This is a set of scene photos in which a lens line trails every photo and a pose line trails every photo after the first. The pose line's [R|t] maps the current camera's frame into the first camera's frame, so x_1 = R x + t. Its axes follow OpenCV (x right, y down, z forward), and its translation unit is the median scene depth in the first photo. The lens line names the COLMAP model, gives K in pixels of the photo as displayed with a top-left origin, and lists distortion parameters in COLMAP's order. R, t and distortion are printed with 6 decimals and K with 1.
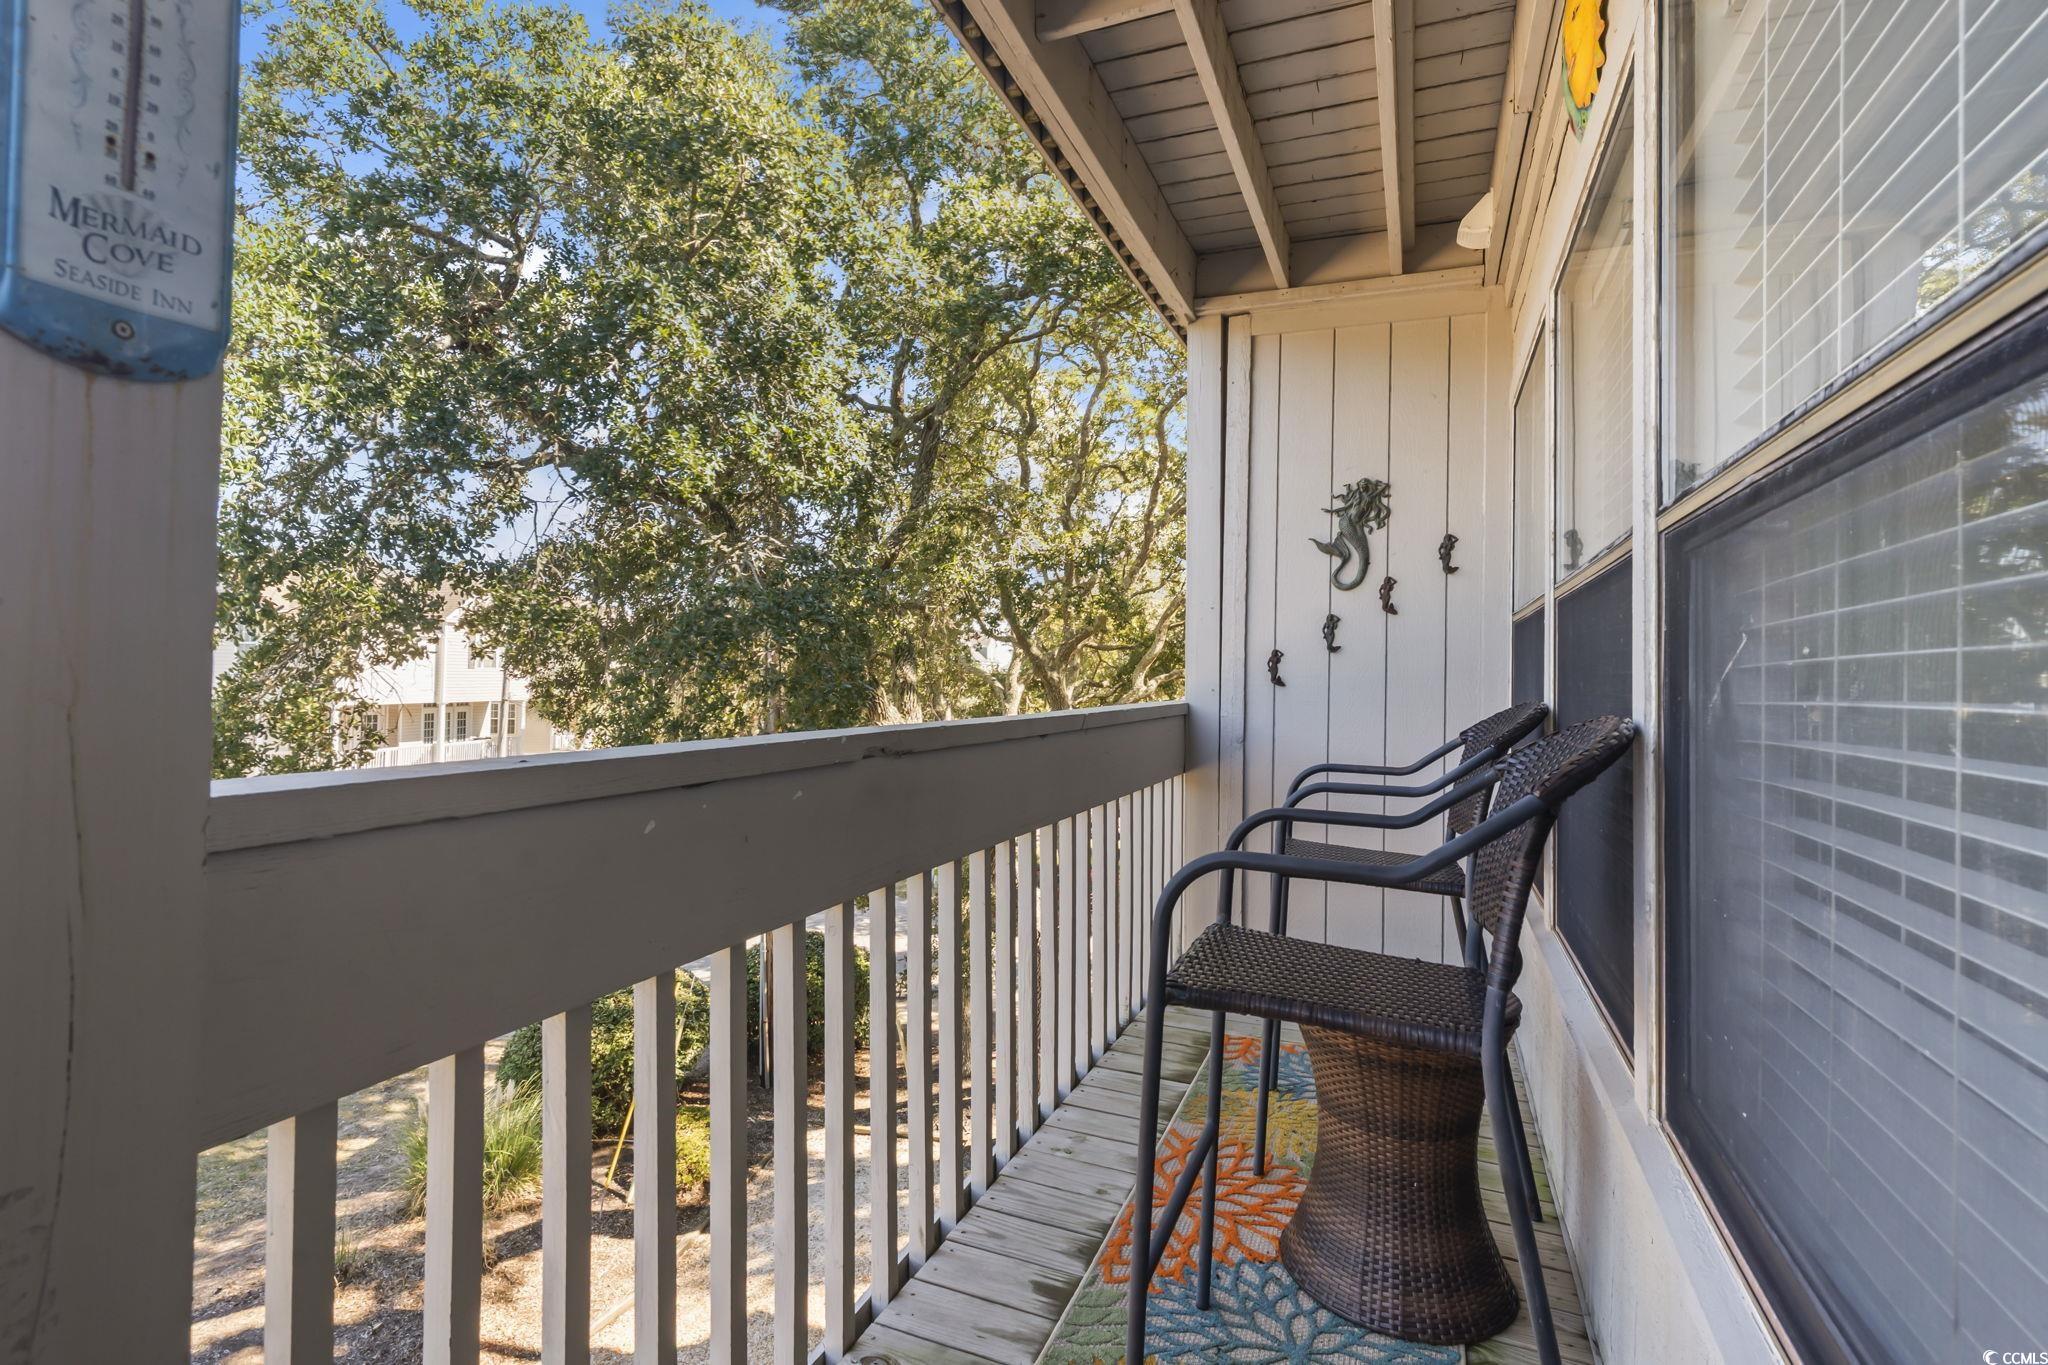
lens RADIAL K [[975.8, 0, 1040.3], [0, 975.8, 666.0], [0, 0, 1]] dist [0.002160, -0.001828]
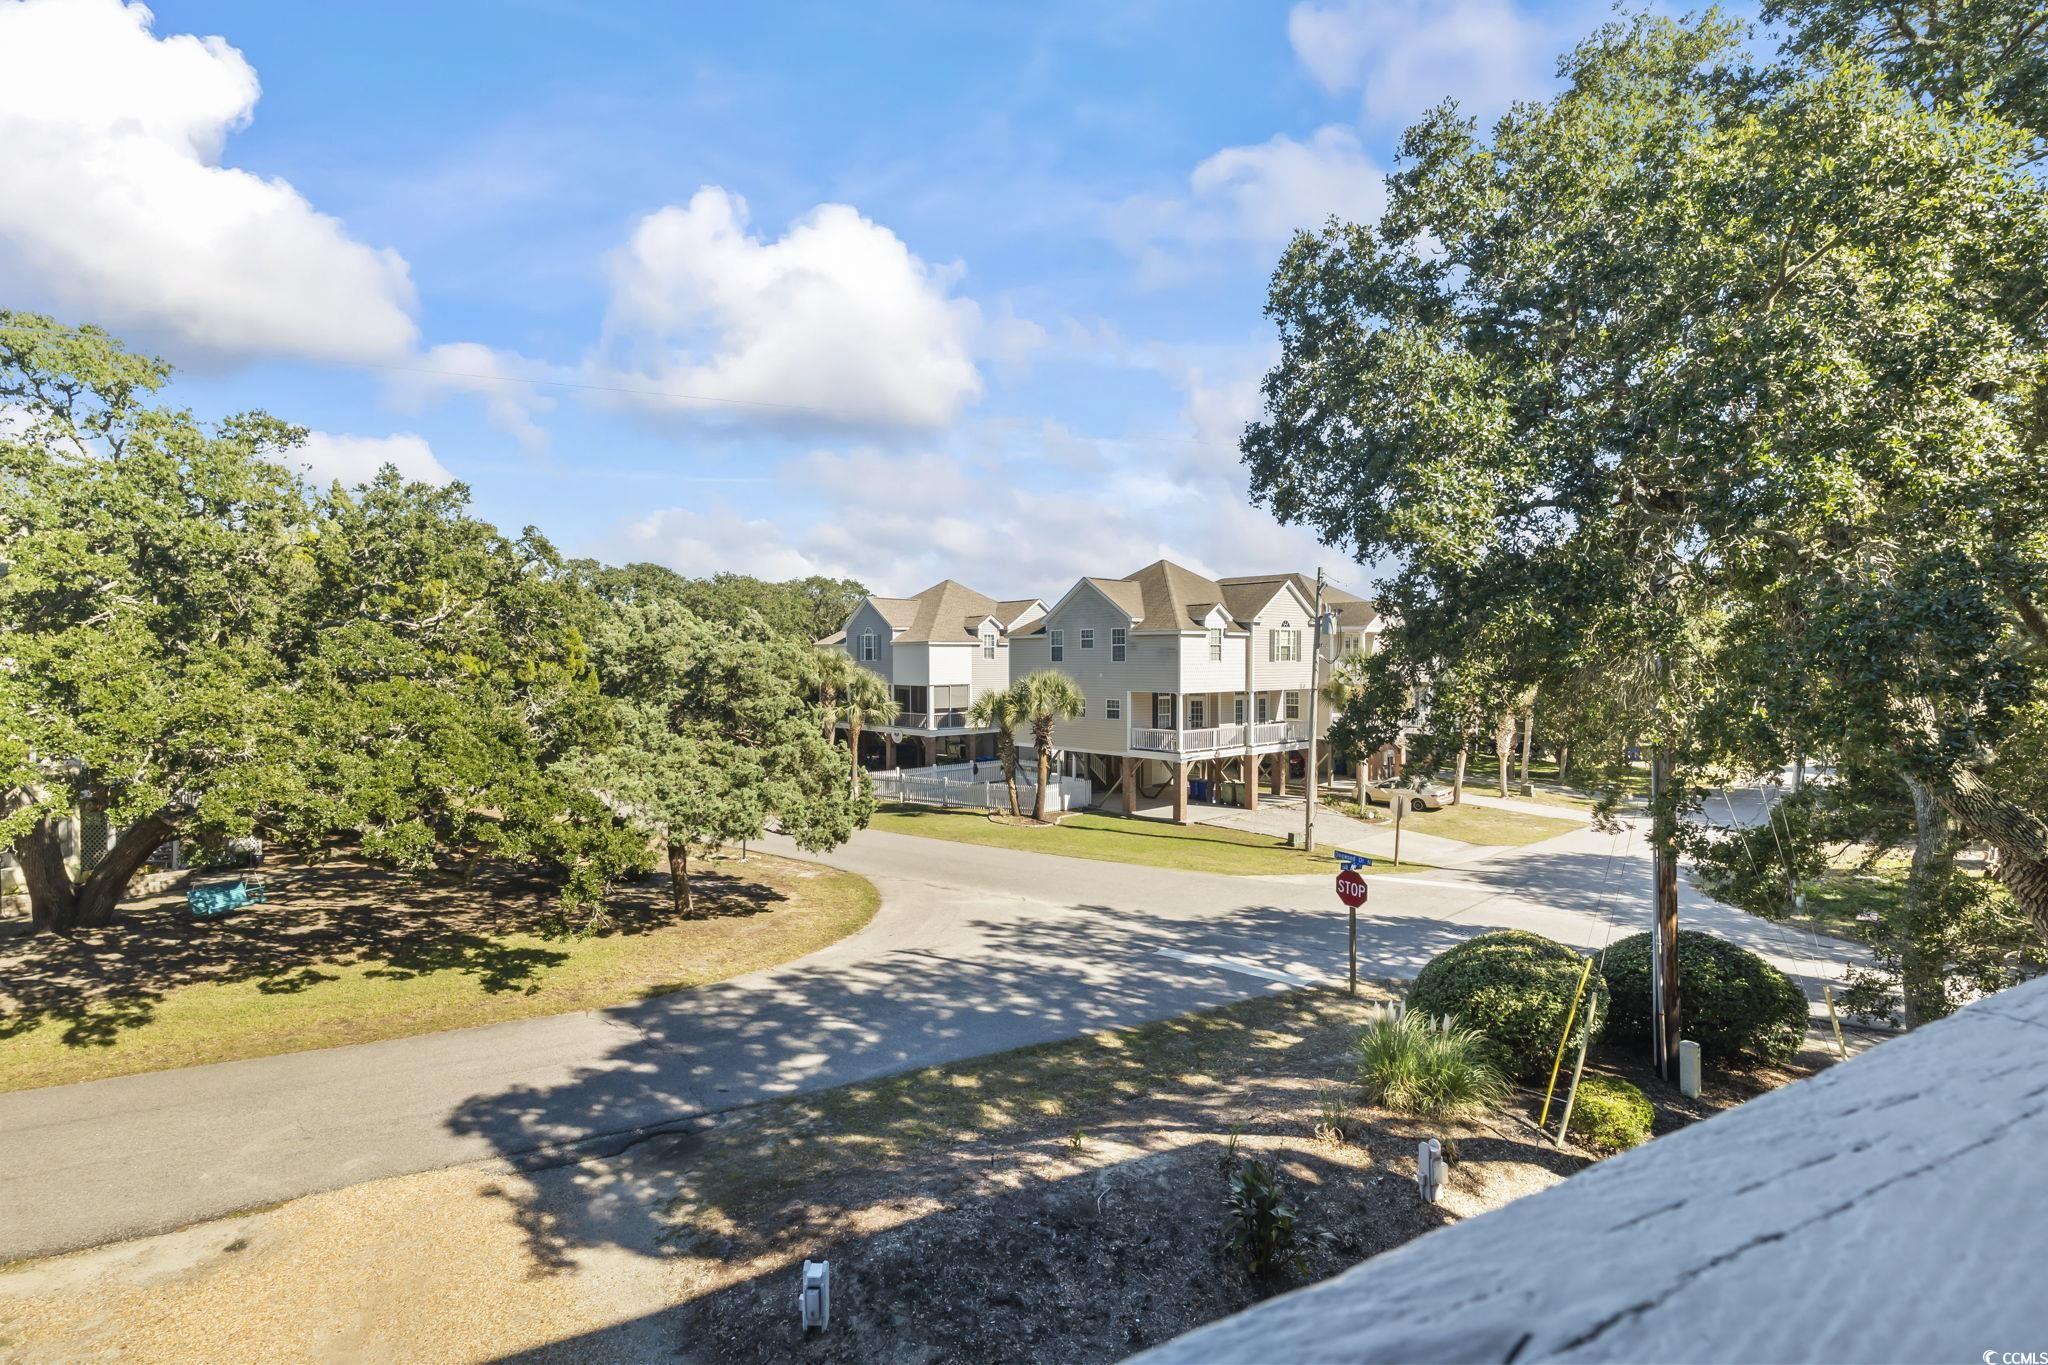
lens RADIAL K [[975.8, 0, 1015.5], [0, 975.8, 680.3], [0, 0, 1]] dist [0.002160, -0.001828]
pose [[0.770862, 0.002036, -0.636999, -0.160978], [0.014313, 0.999687, 0.020515, -0.008557], [0.636841, -0.024931, 0.770592, -0.191543]]
